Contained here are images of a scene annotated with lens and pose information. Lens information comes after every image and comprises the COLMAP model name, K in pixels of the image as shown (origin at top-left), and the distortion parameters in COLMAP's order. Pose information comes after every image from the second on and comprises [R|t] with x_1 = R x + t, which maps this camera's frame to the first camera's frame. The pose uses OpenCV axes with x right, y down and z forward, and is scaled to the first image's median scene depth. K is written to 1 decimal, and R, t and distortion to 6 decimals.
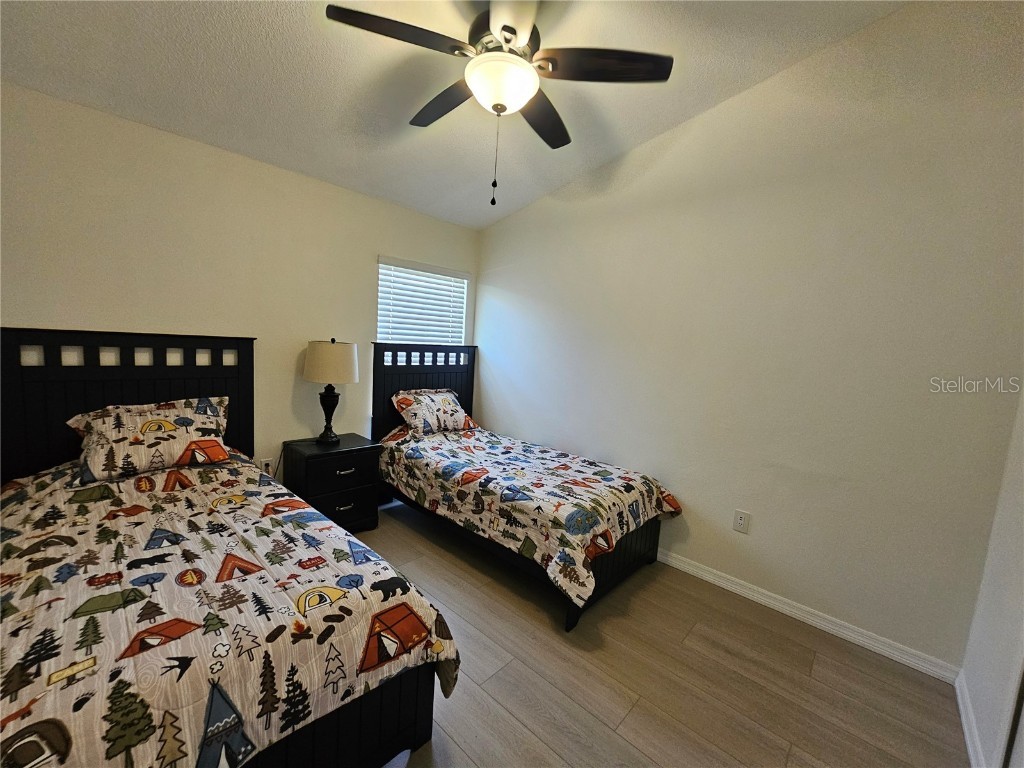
lens RADIAL K [[419.7, 0, 507.4], [0, 419.7, 391.3], [0, 0, 1]] dist [-0.001905, -0.000344]
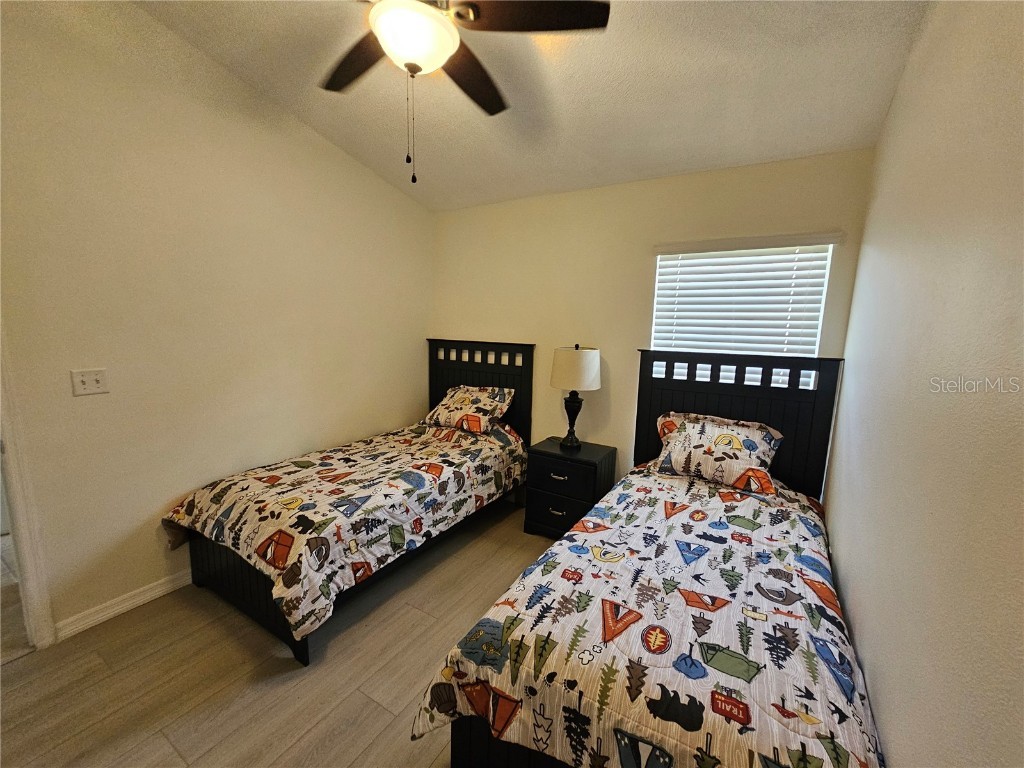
lens RADIAL K [[419.7, 0, 507.4], [0, 419.7, 391.3], [0, 0, 1]] dist [-0.001905, -0.000344]
pose [[0.184944, 0.096216, -0.978028, 0.579403], [-0.133182, 0.988469, 0.072058, -0.069415], [0.973683, 0.116929, 0.195626, 0.693404]]
